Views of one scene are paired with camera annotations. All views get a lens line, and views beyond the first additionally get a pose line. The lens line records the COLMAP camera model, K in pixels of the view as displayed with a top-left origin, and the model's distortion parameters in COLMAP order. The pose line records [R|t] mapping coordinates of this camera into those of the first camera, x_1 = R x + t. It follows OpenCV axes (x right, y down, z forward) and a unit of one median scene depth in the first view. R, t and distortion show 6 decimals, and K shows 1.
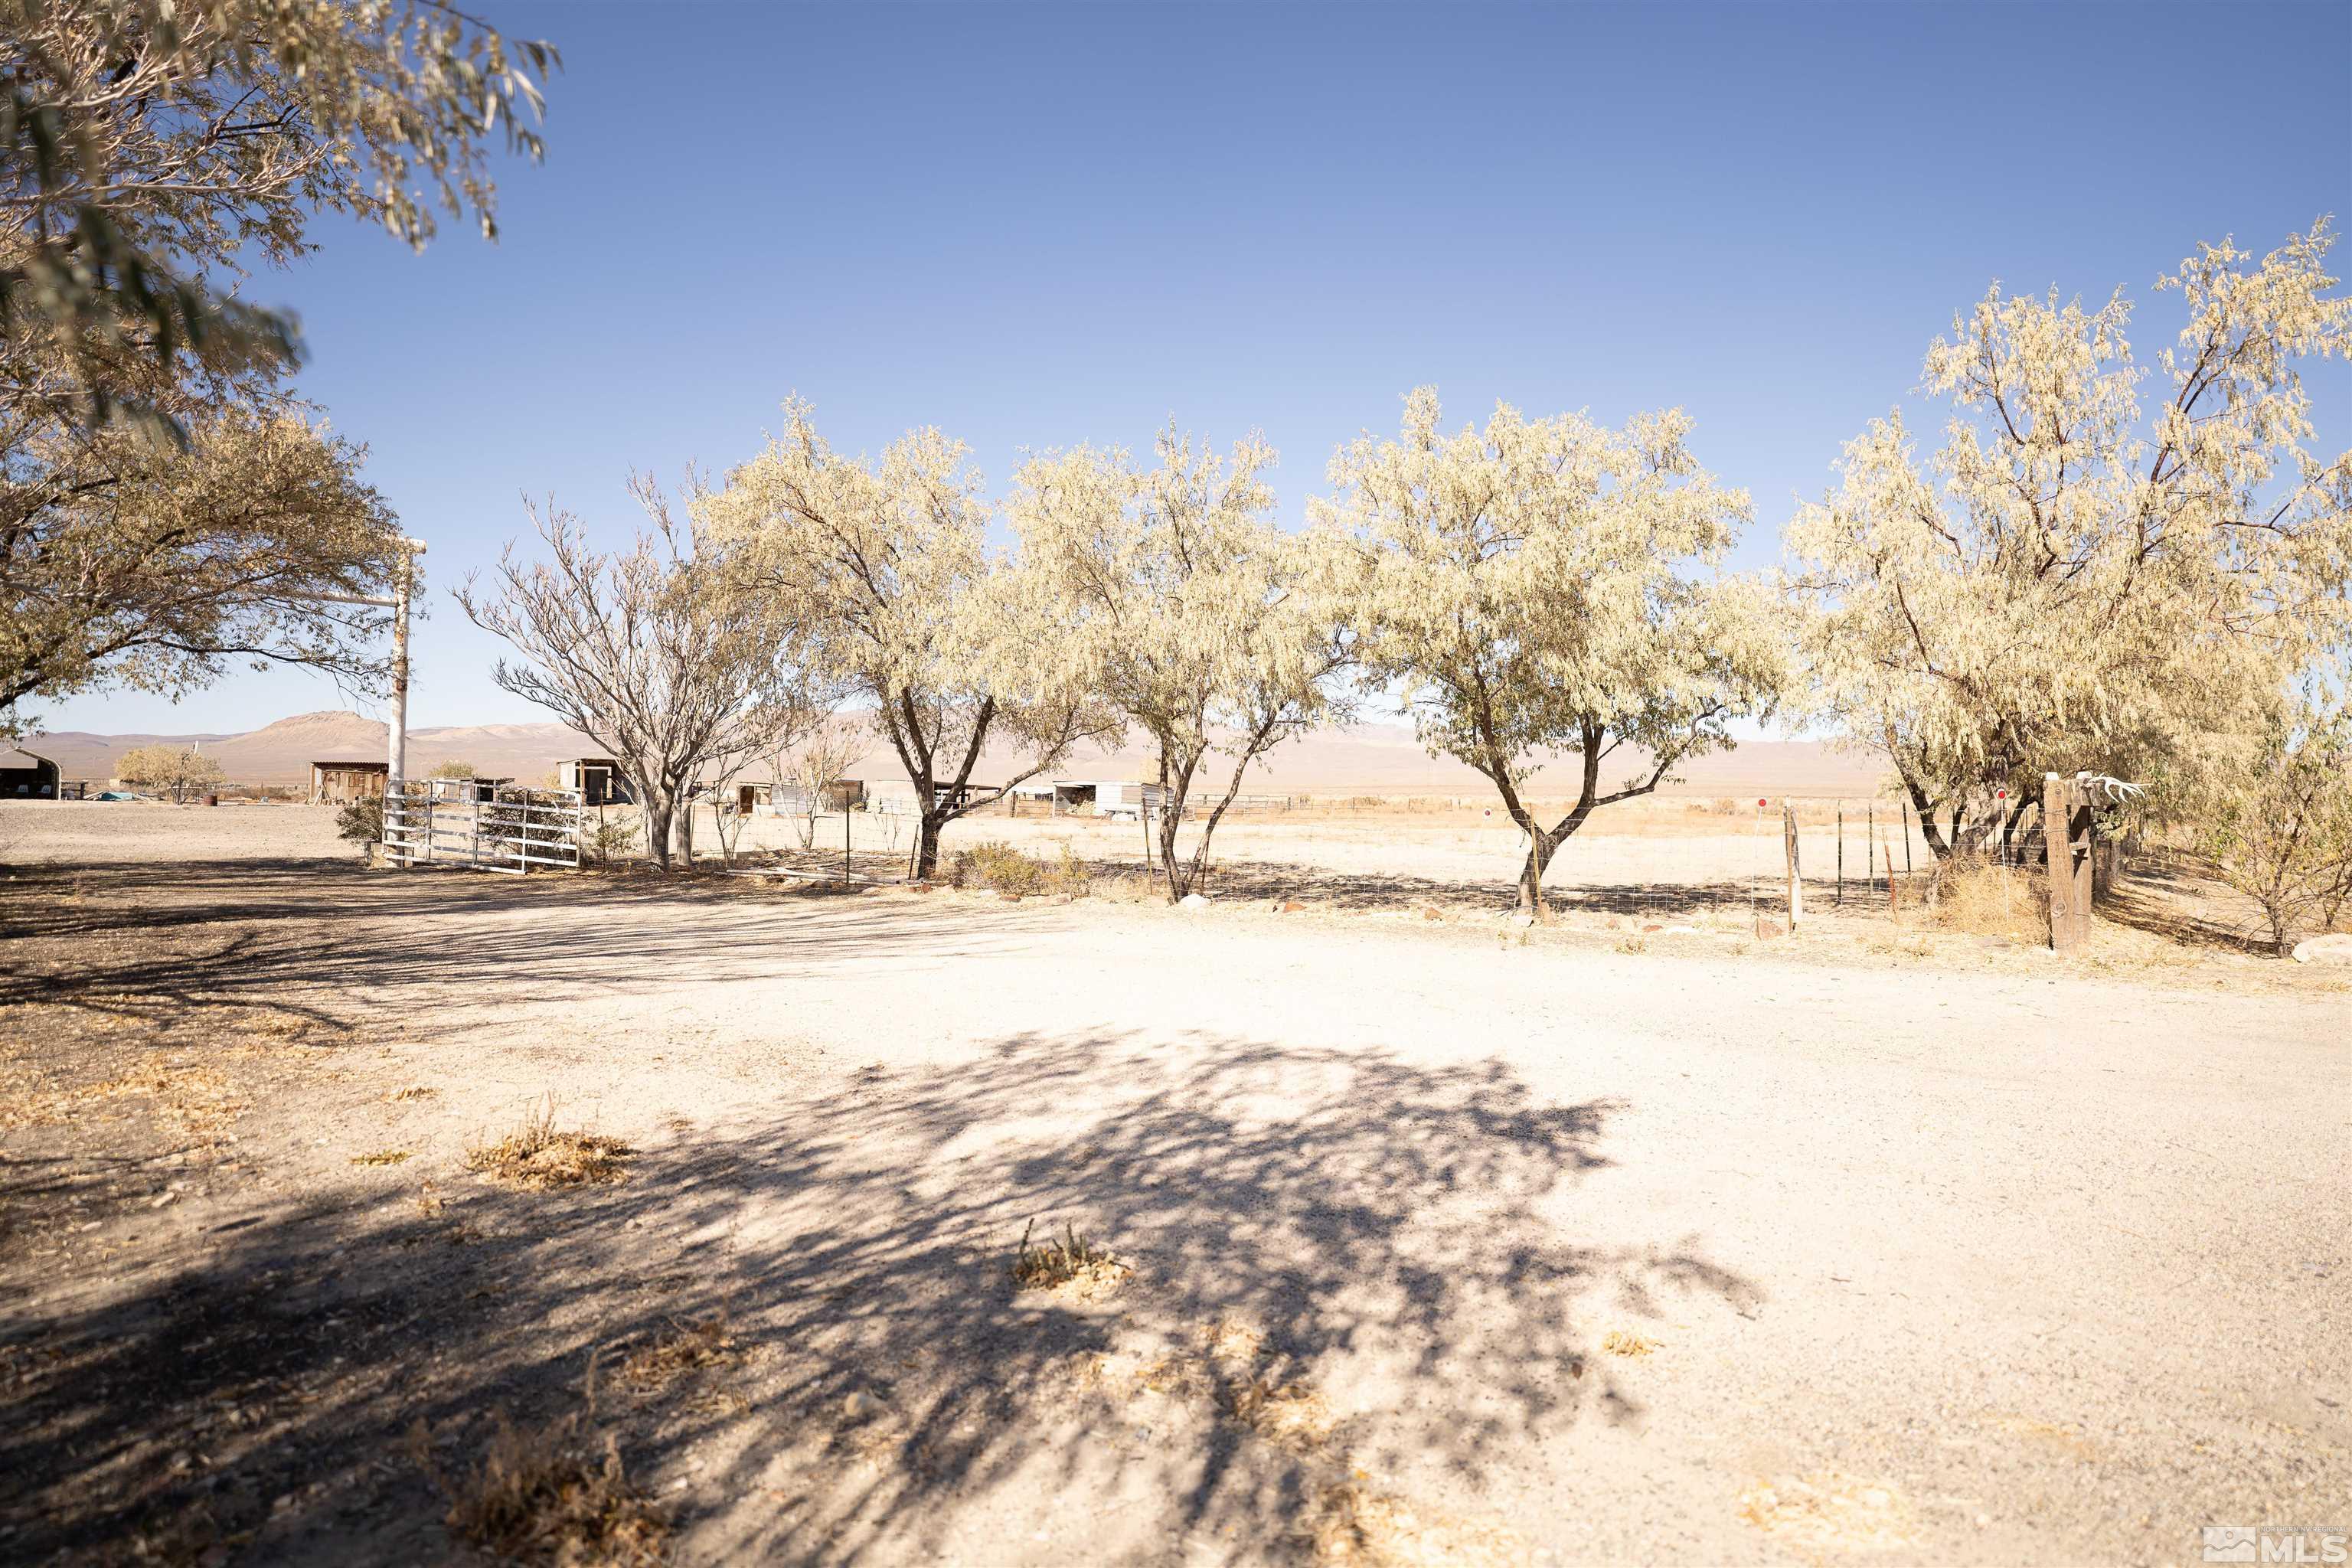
lens RADIAL K [[1279.3, 0, 1176.0], [0, 1279.3, 784.0], [0, 0, 1]] dist [-0.052812, 0.036626]
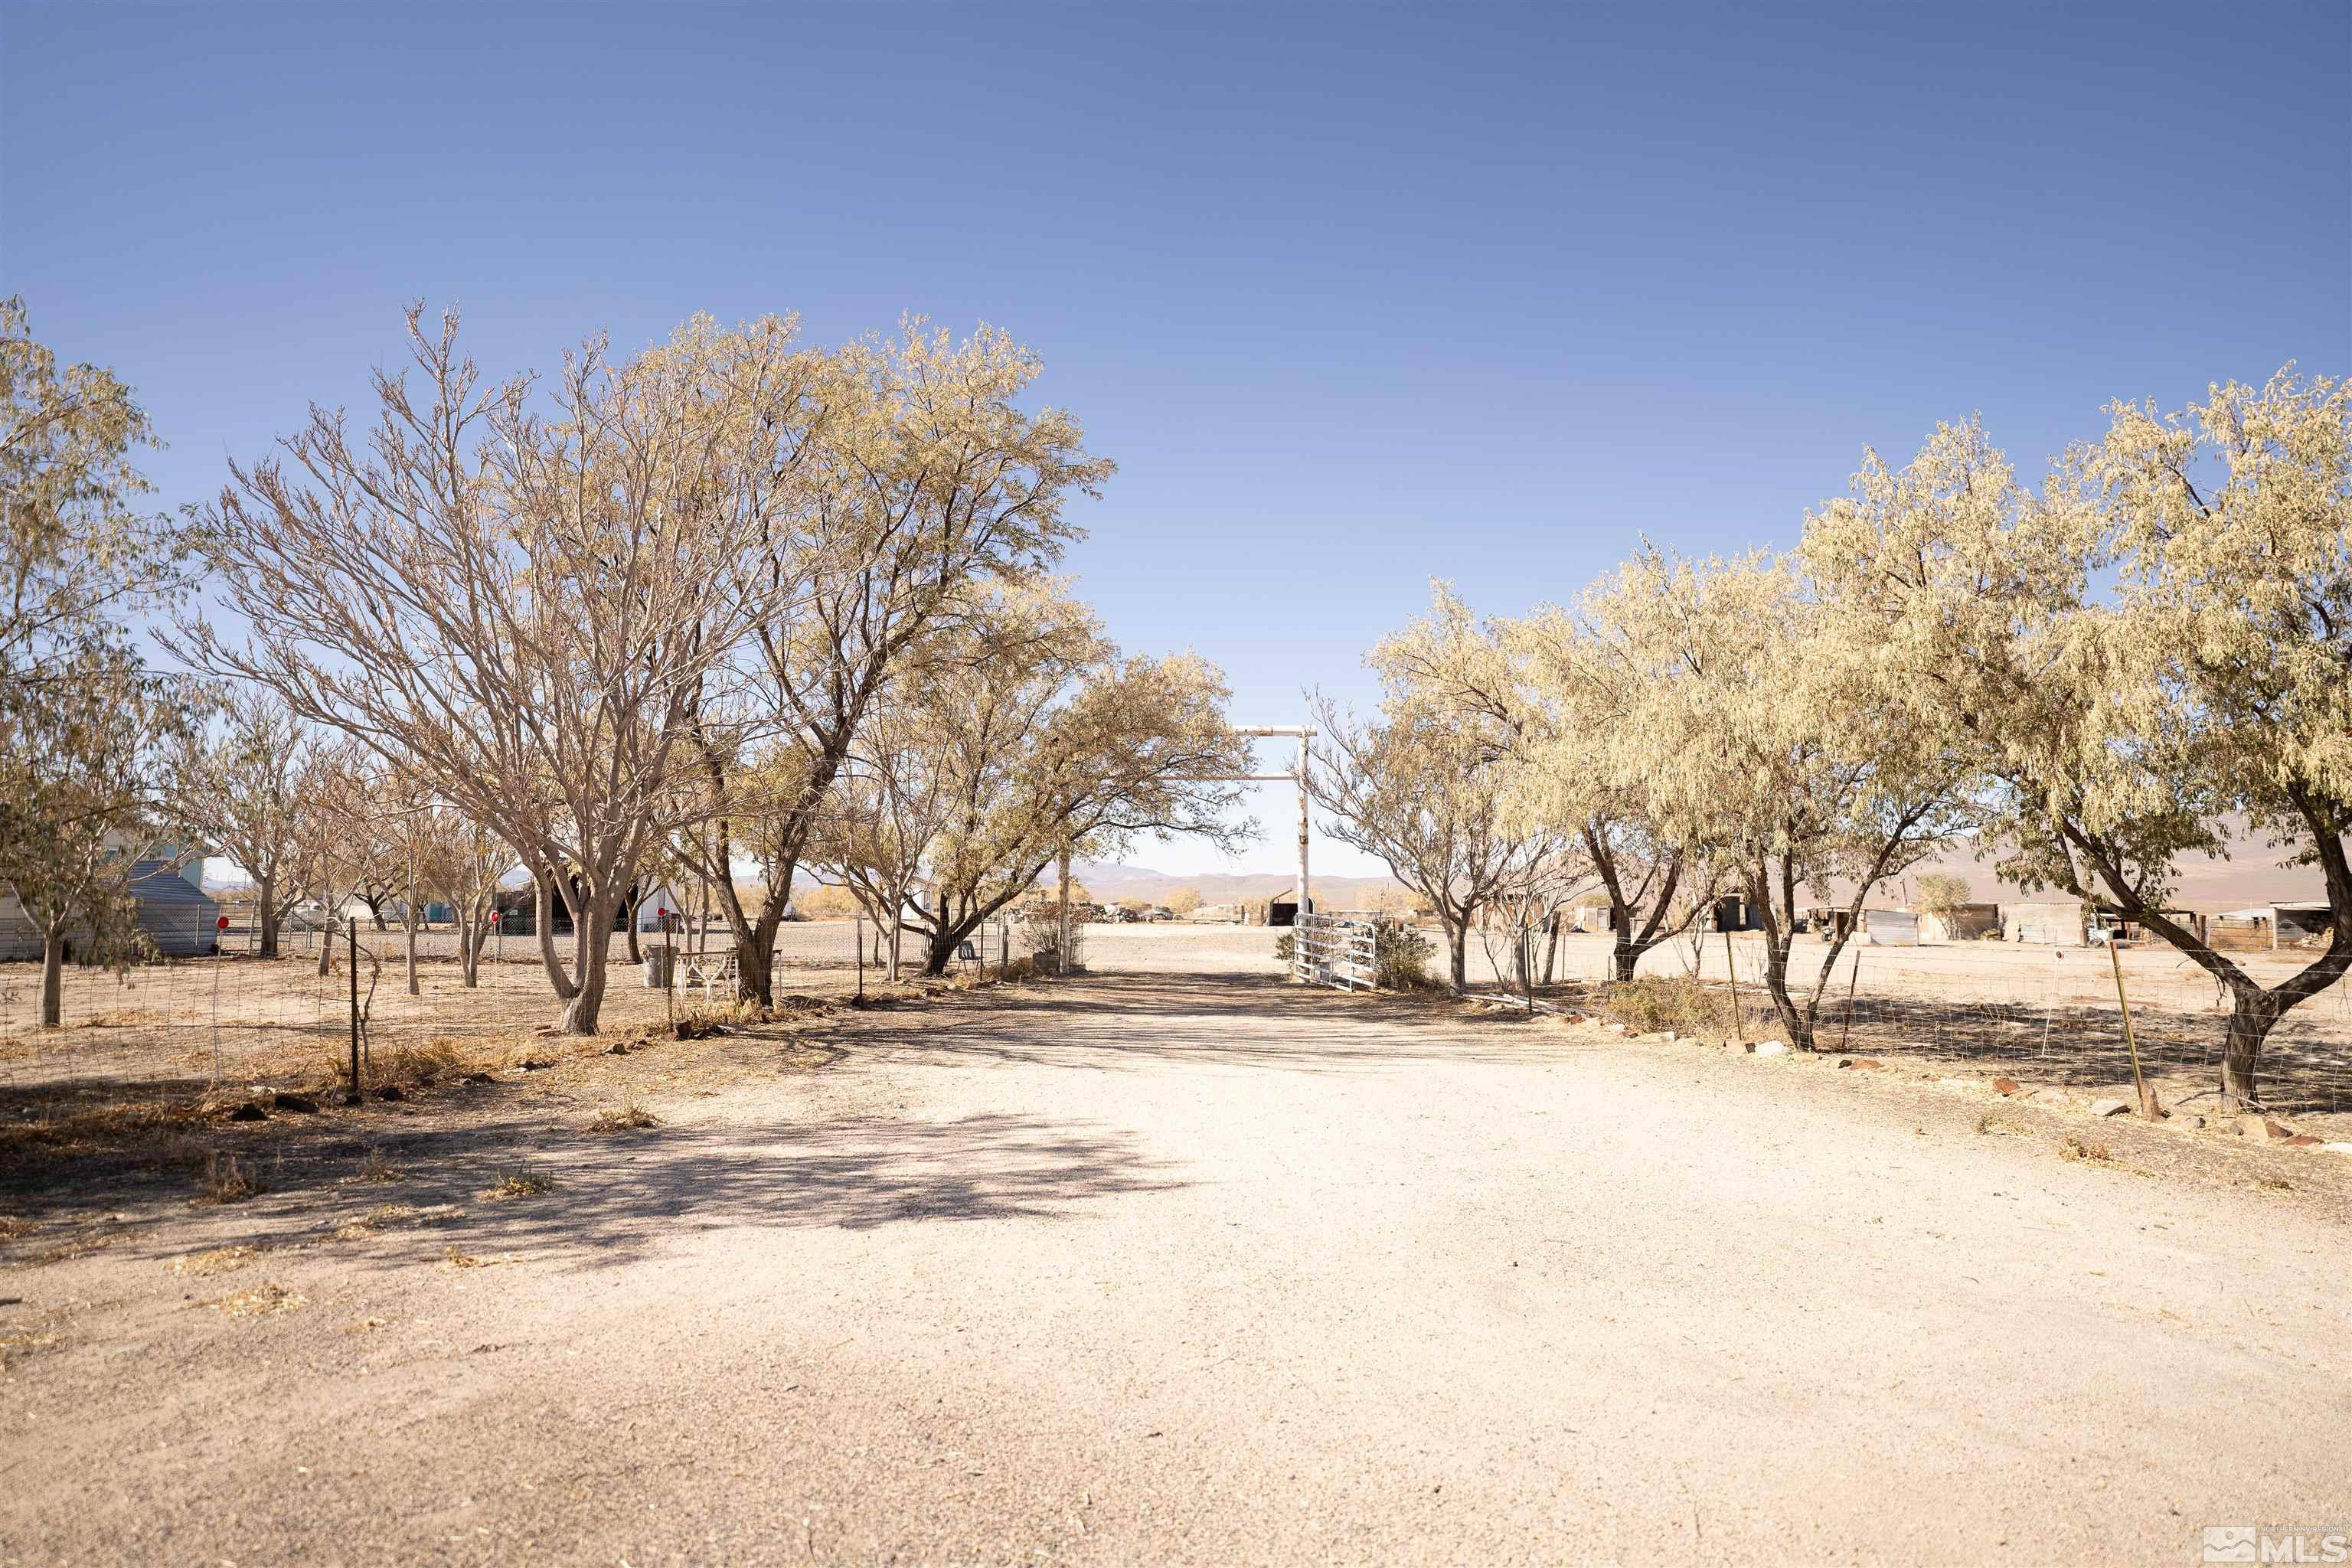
lens RADIAL K [[1279.3, 0, 1176.0], [0, 1279.3, 784.0], [0, 0, 1]] dist [-0.052812, 0.036626]
pose [[0.622888, -0.083238, -0.777870, 0.376271], [0.006498, 0.994840, -0.101252, -0.004338], [0.782284, 0.058014, 0.620214, 0.095649]]
